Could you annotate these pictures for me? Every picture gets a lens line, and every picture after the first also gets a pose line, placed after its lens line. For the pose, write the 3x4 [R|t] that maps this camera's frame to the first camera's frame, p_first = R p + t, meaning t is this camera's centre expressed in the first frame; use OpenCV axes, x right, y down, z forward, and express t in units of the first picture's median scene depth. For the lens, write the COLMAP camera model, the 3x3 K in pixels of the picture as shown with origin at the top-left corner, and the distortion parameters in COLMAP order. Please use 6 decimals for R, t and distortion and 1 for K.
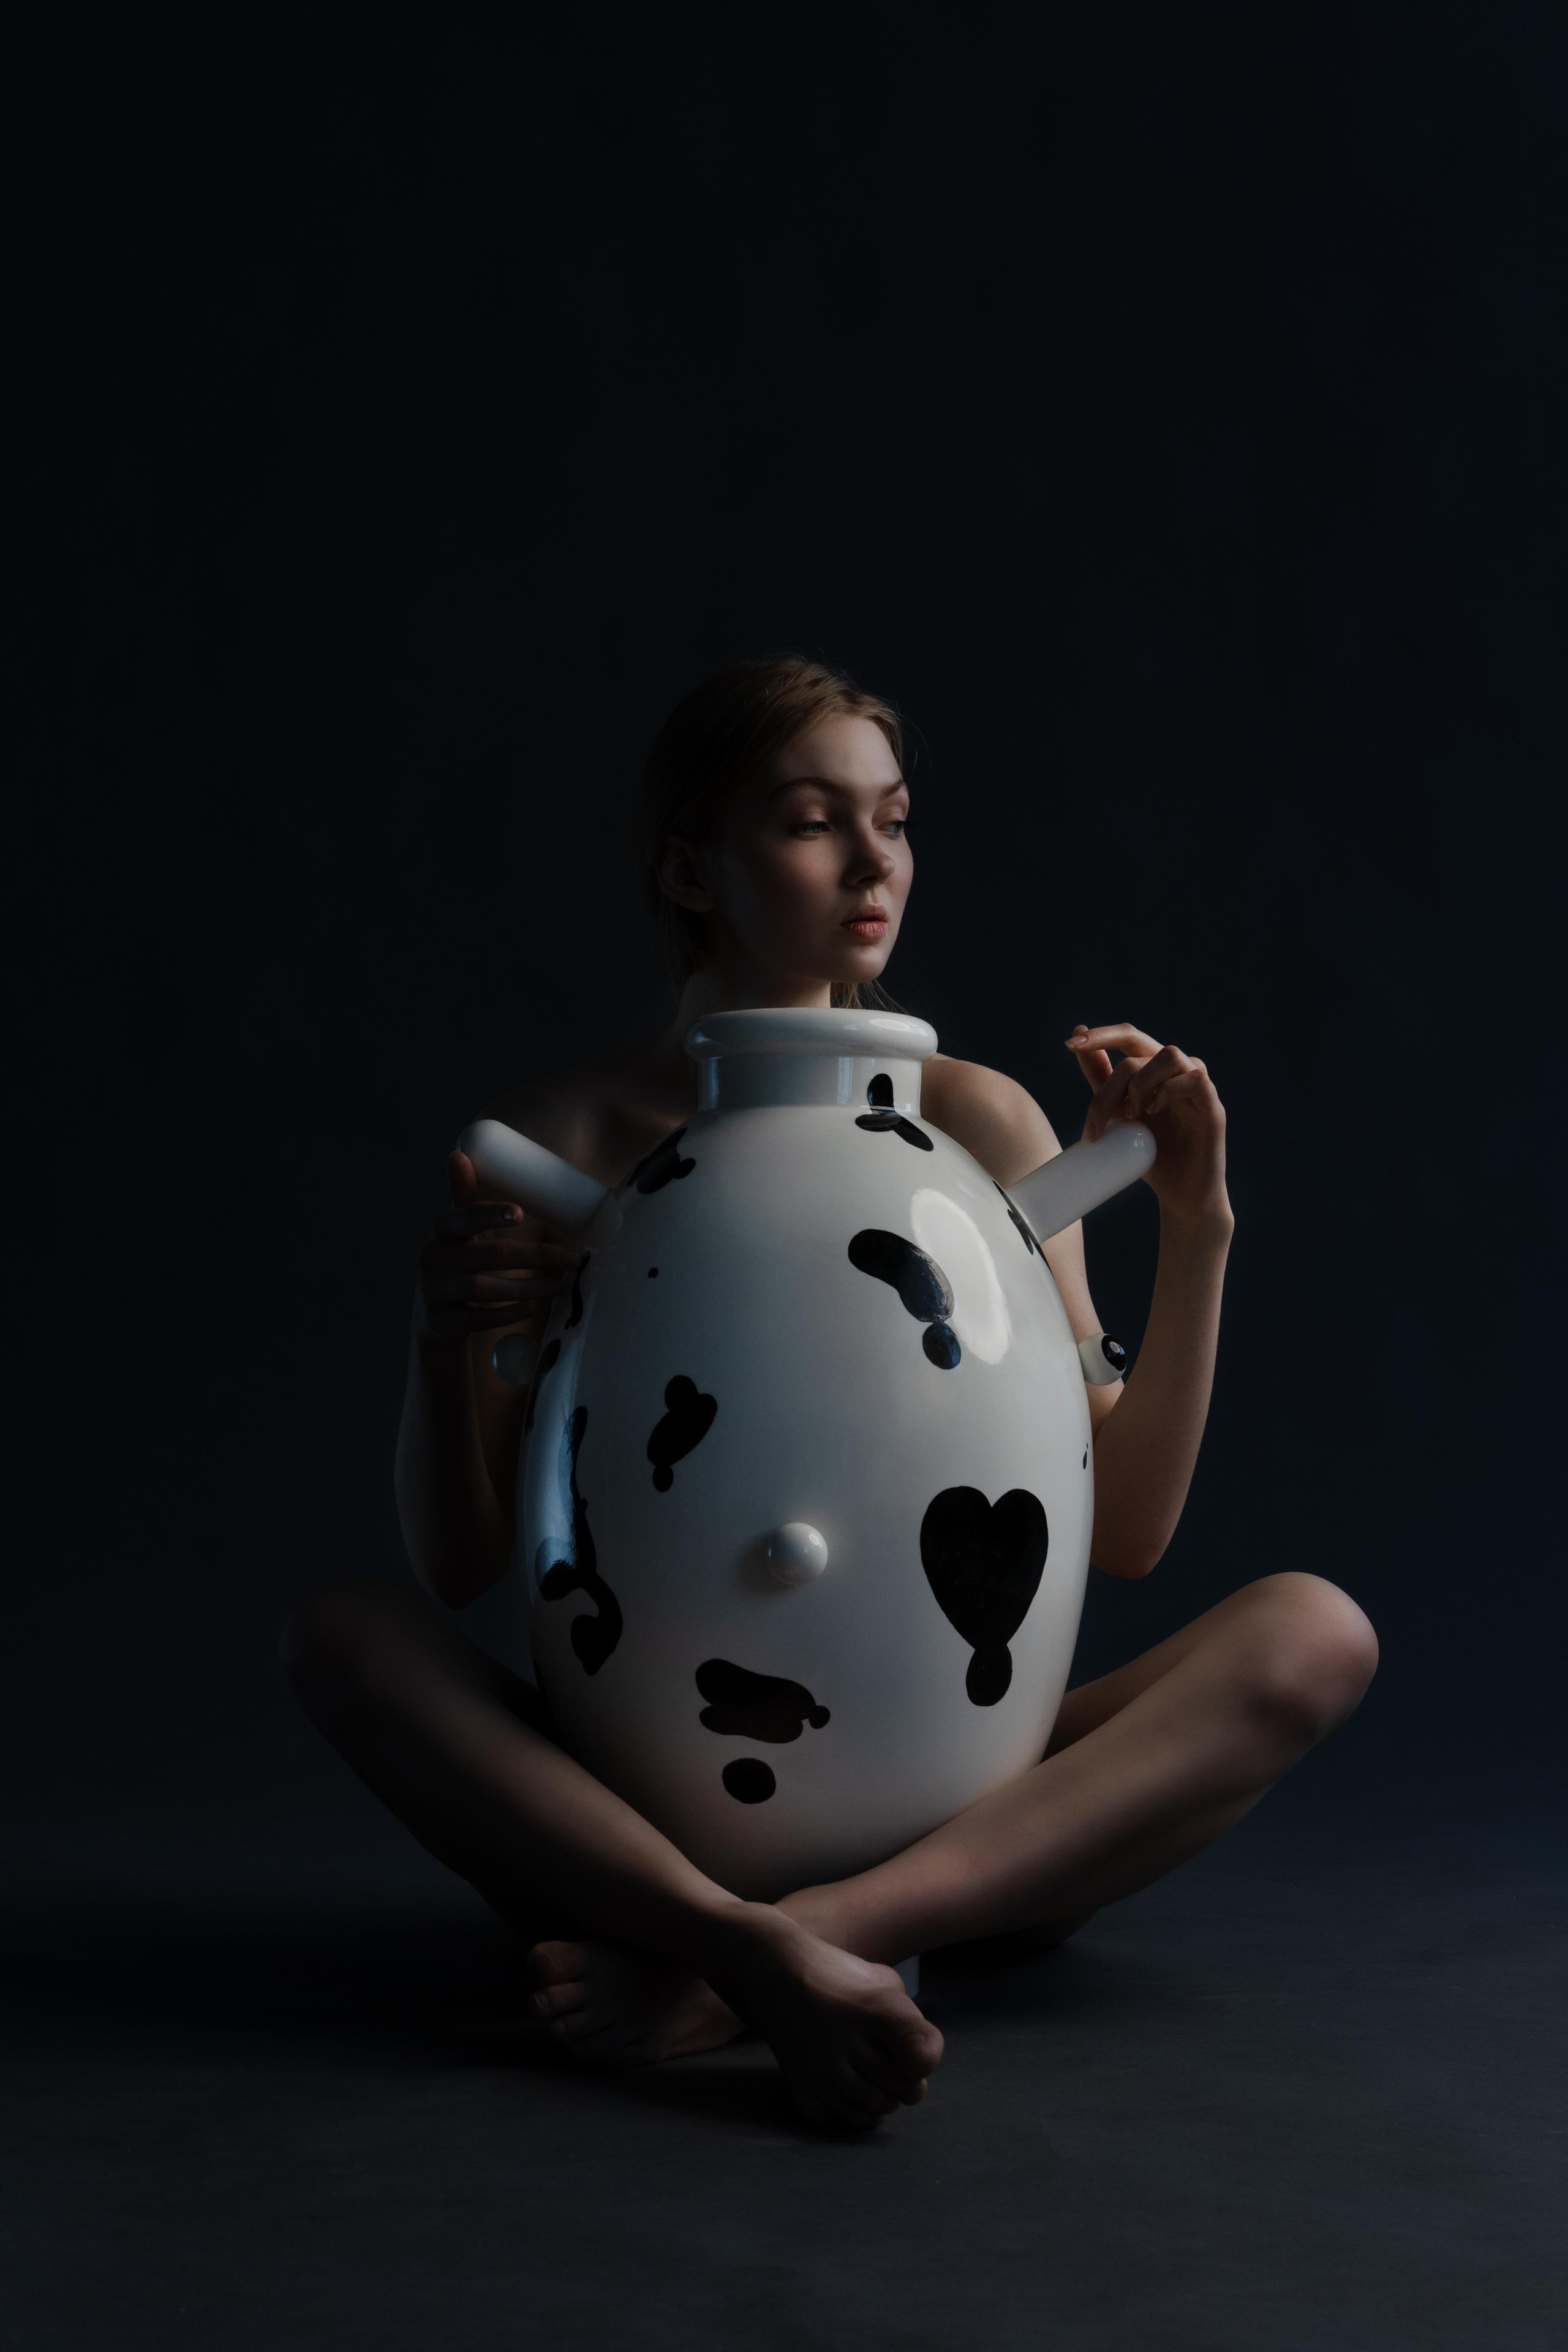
lens RADIAL K [[4128.9, 0, 784.0], [0, 4128.9, 1176.0], [0, 0, 1]] dist [-0.013637, 0.137371]
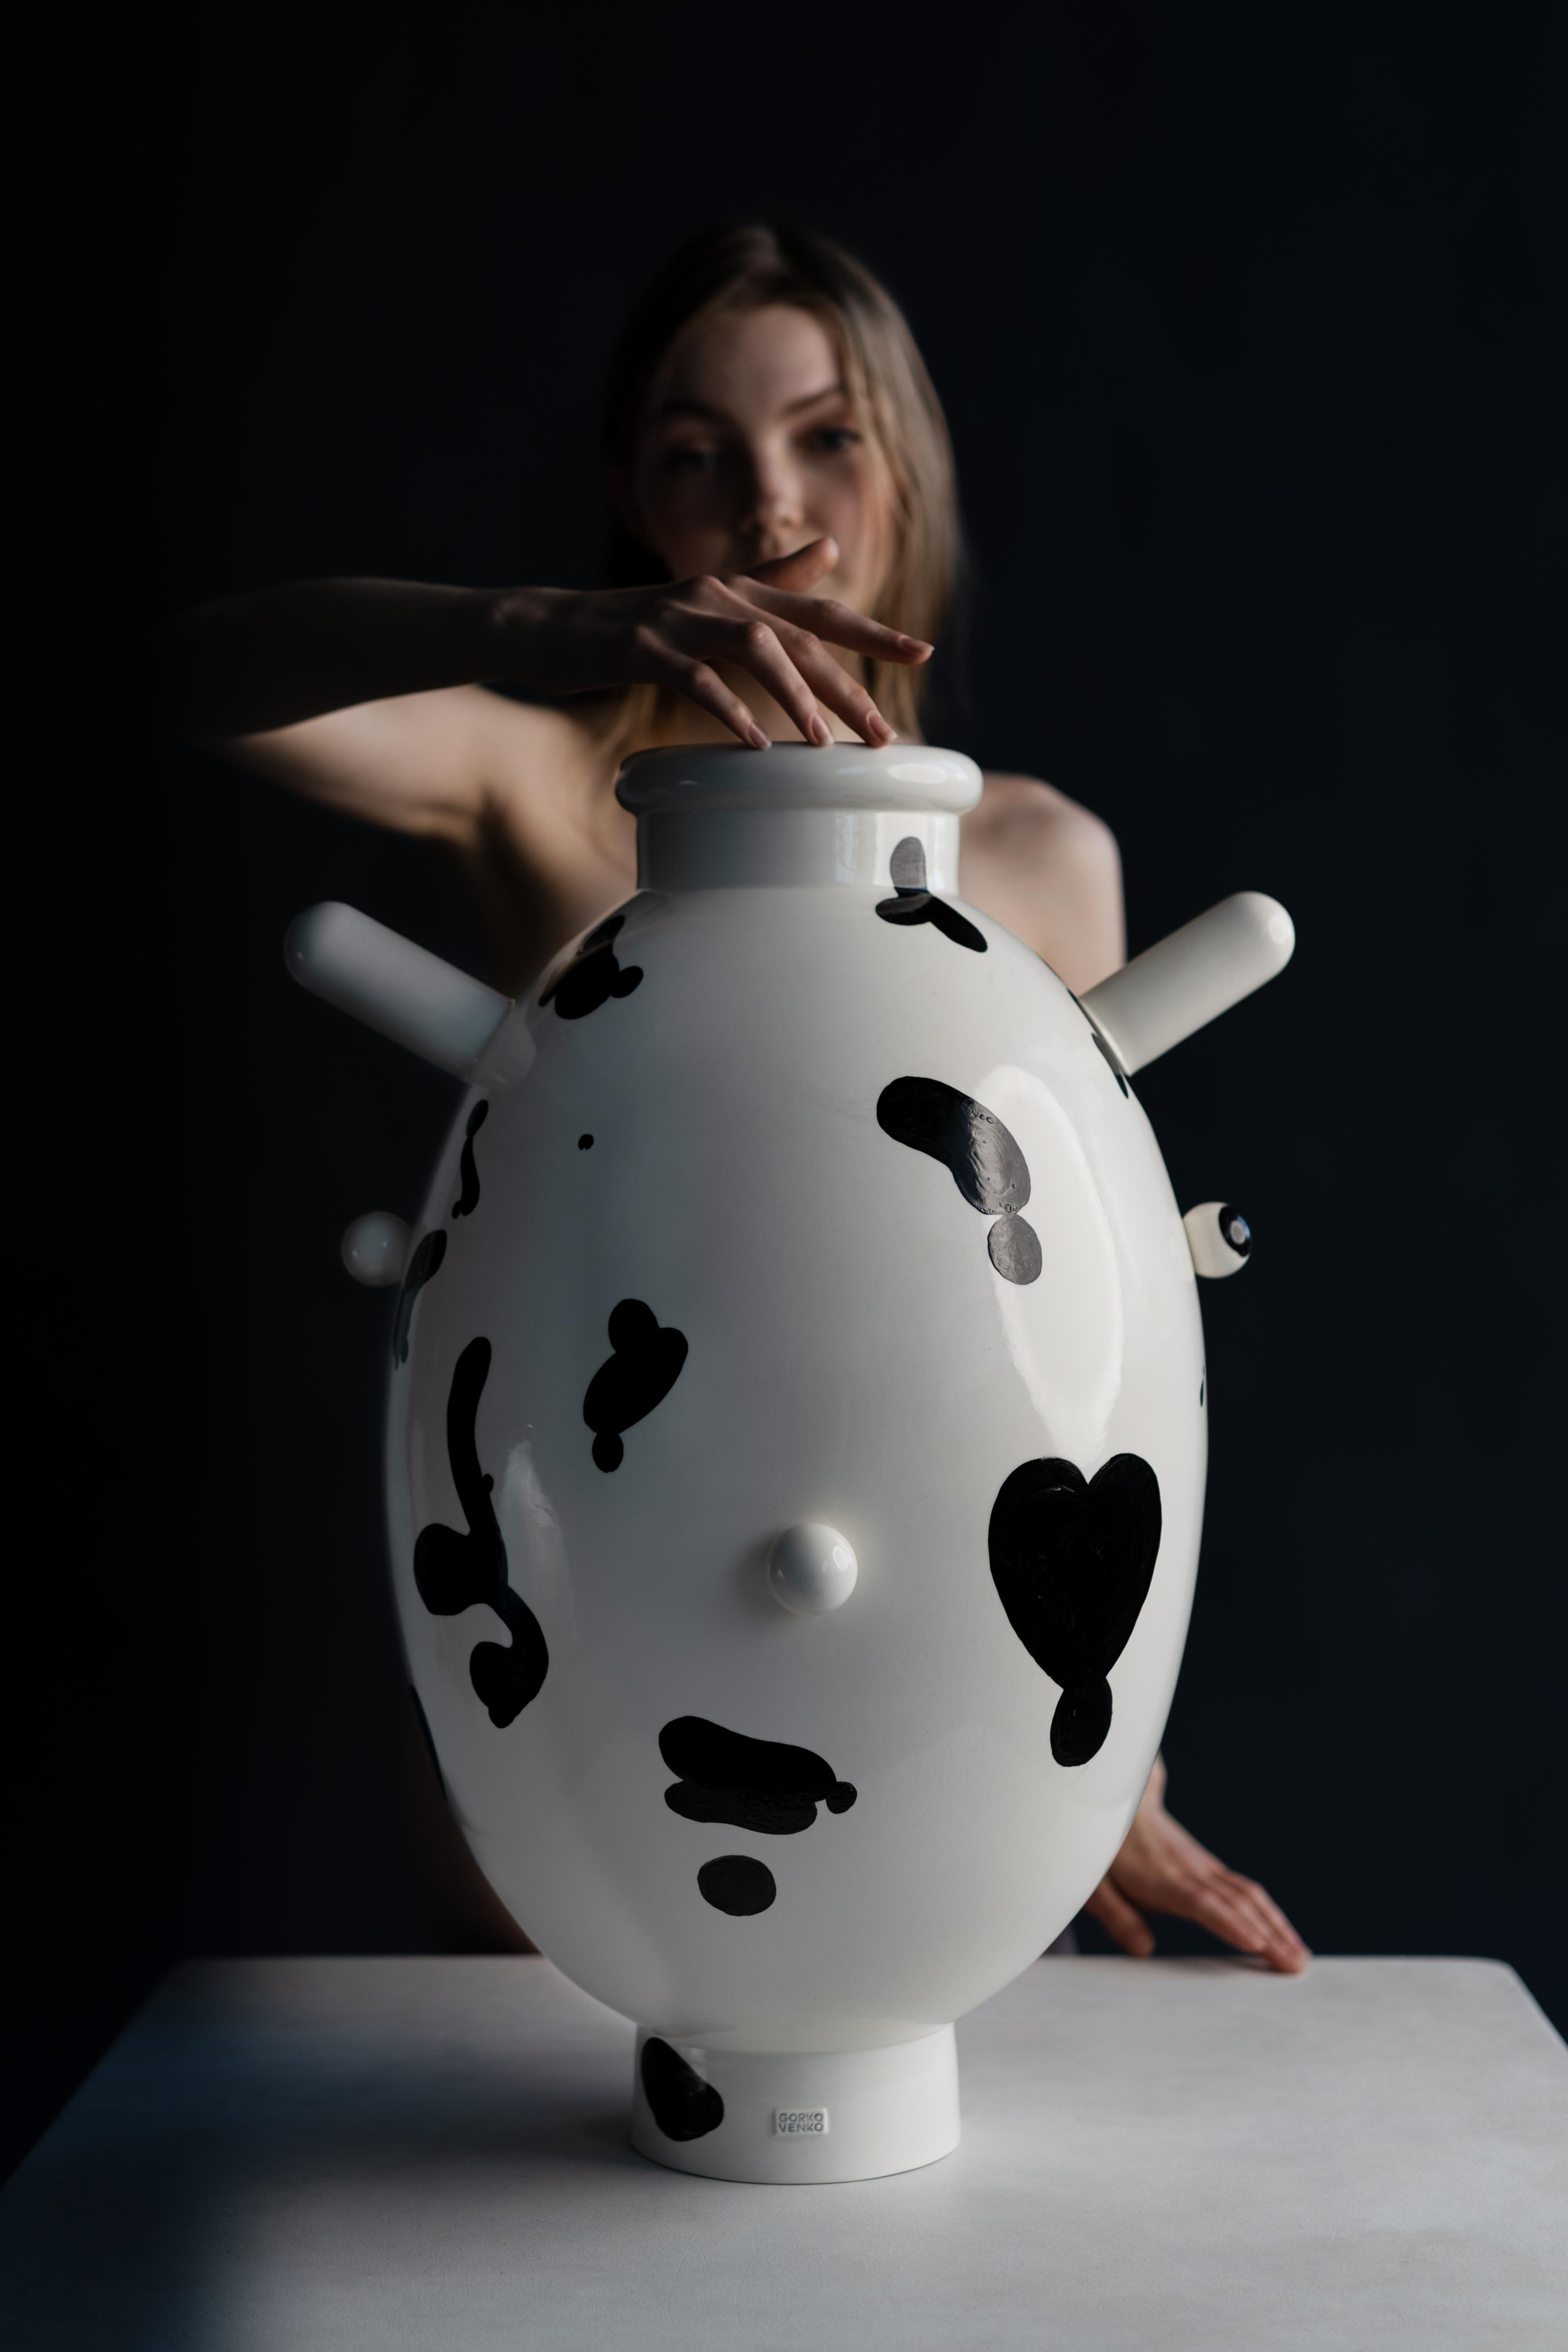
lens RADIAL K [[4128.9, 0, 784.0], [0, 4128.9, 1176.0], [0, 0, 1]] dist [-0.013637, 0.137371]
pose [[0.998274, -0.009731, 0.057919, -0.038762], [0.003818, 0.994845, 0.101336, -0.039783], [-0.058607, -0.100940, 0.993165, 0.326400]]
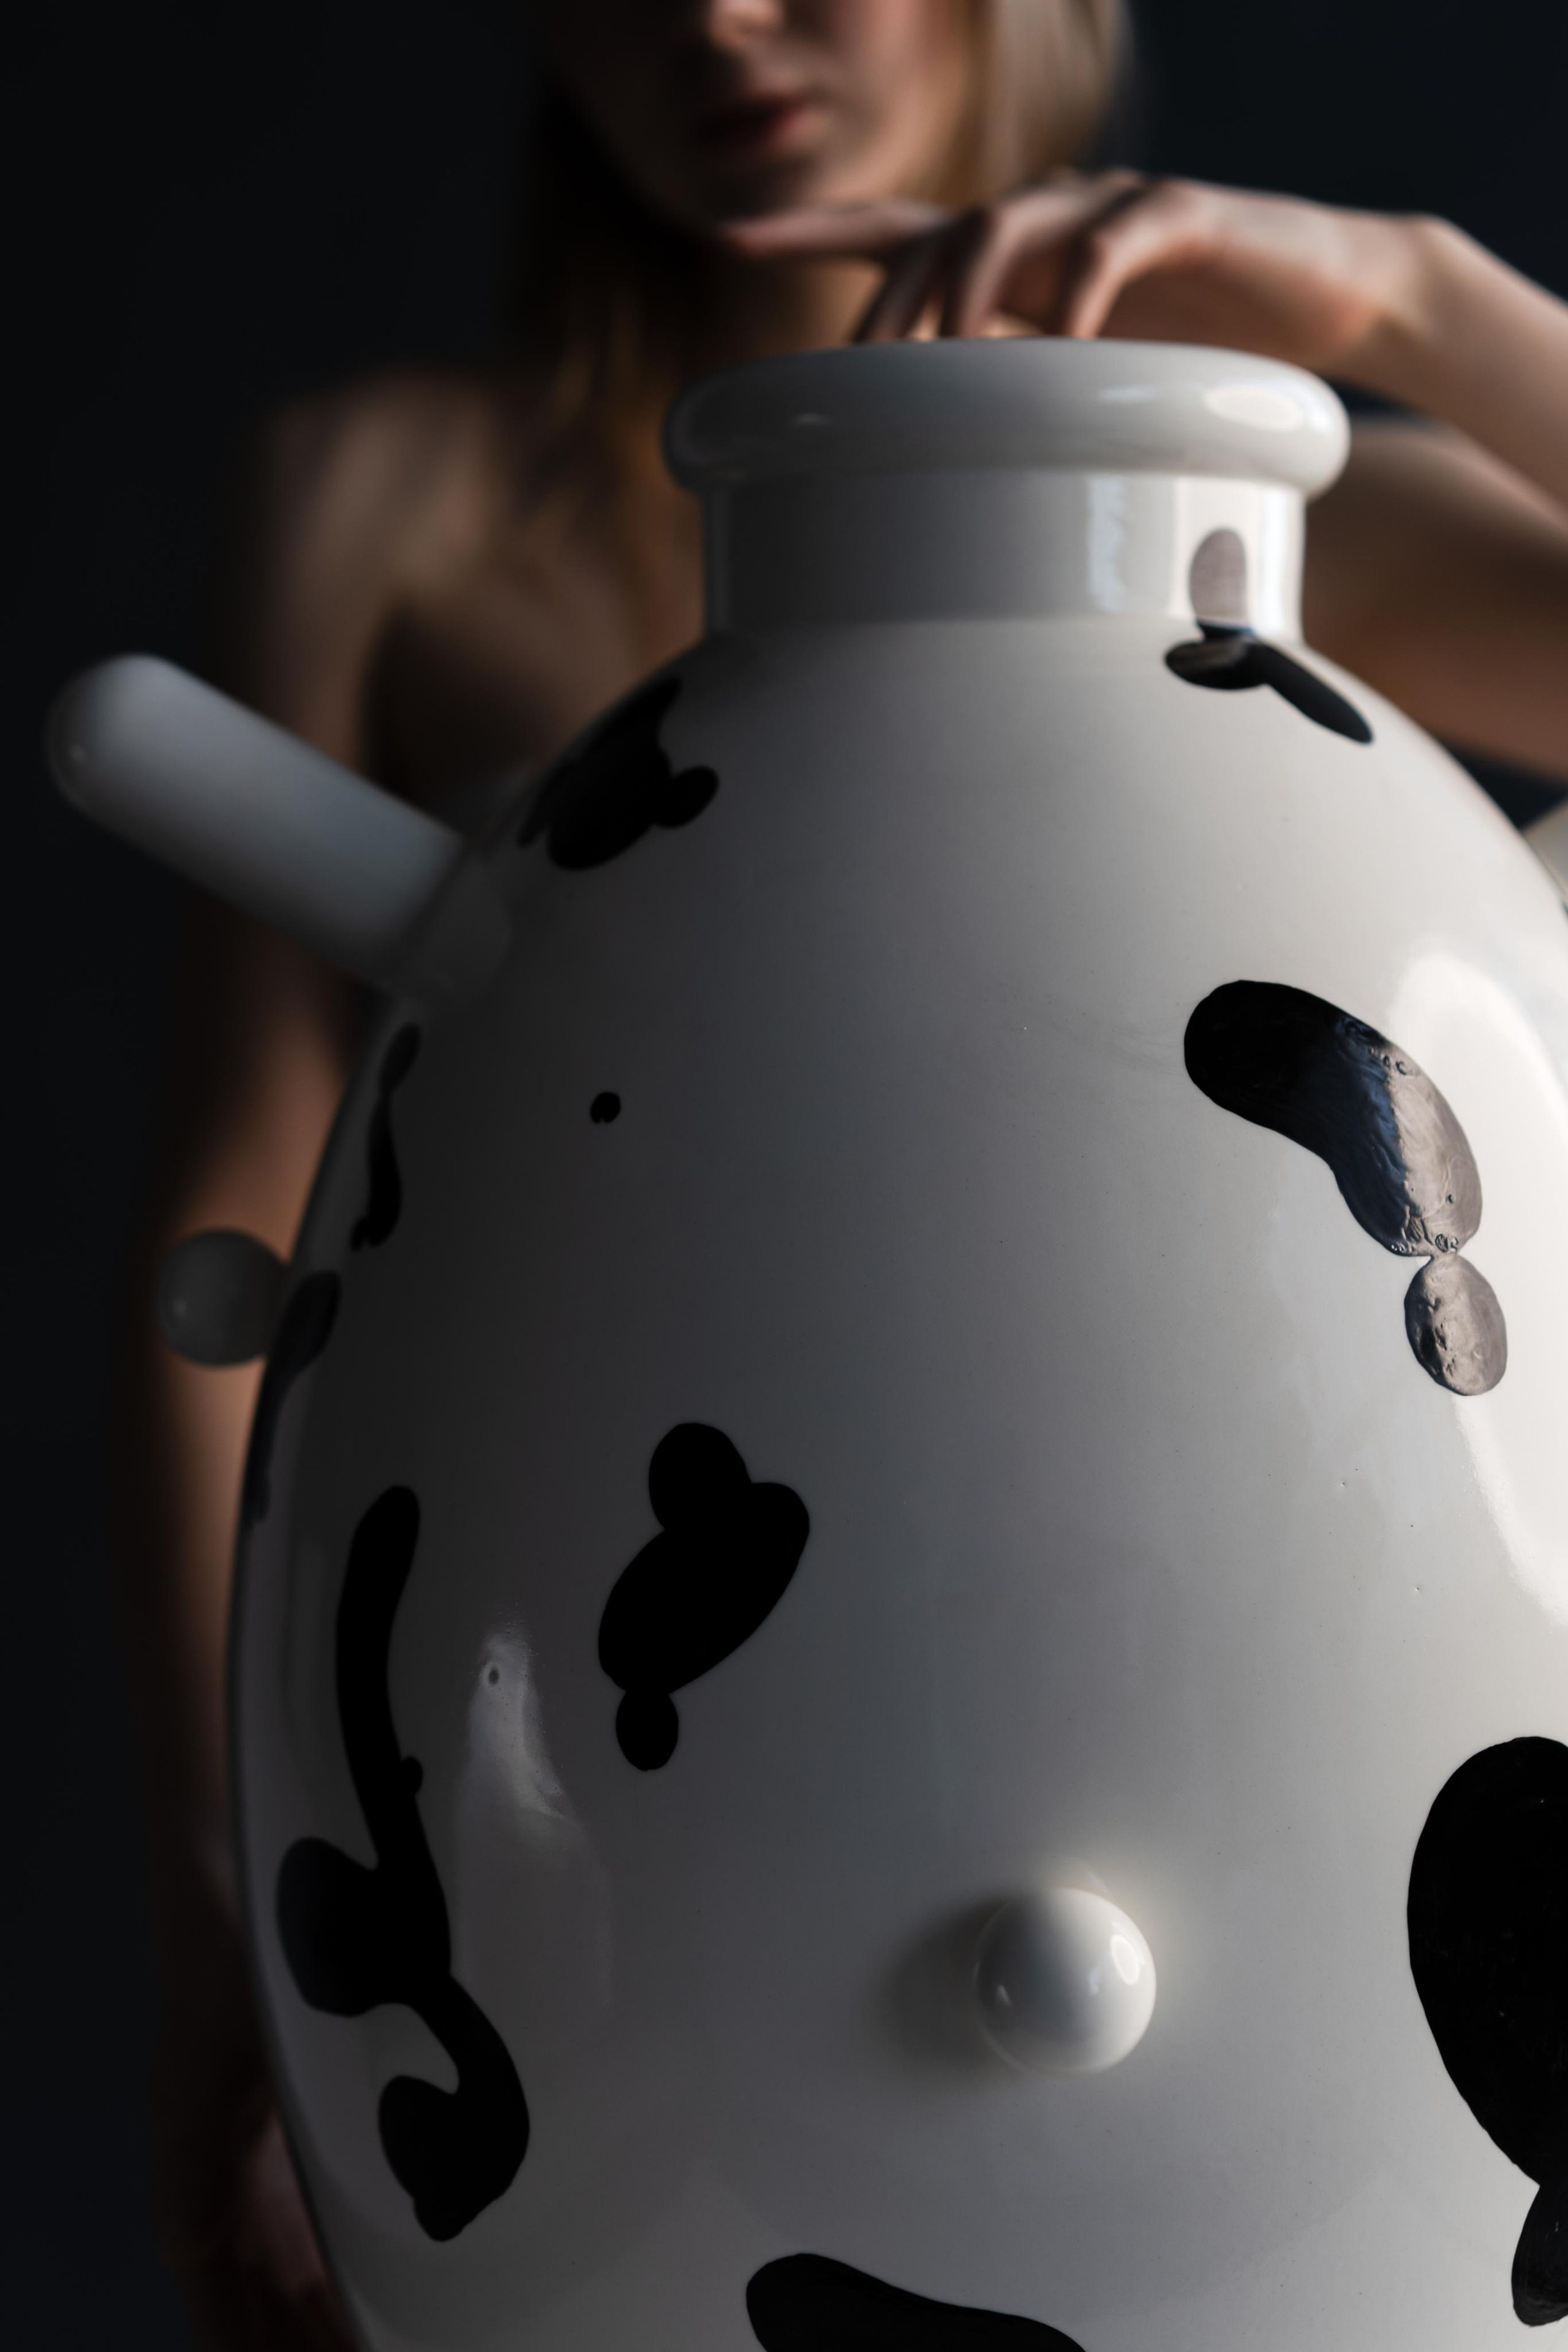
lens RADIAL K [[4128.9, 0, 784.0], [0, 4128.9, 1176.0], [0, 0, 1]] dist [-0.013637, 0.137371]
pose [[0.998737, -0.006925, 0.049758, -0.034212], [0.000925, 0.992822, 0.119595, -0.012163], [-0.050229, -0.119398, 0.991575, 0.660738]]
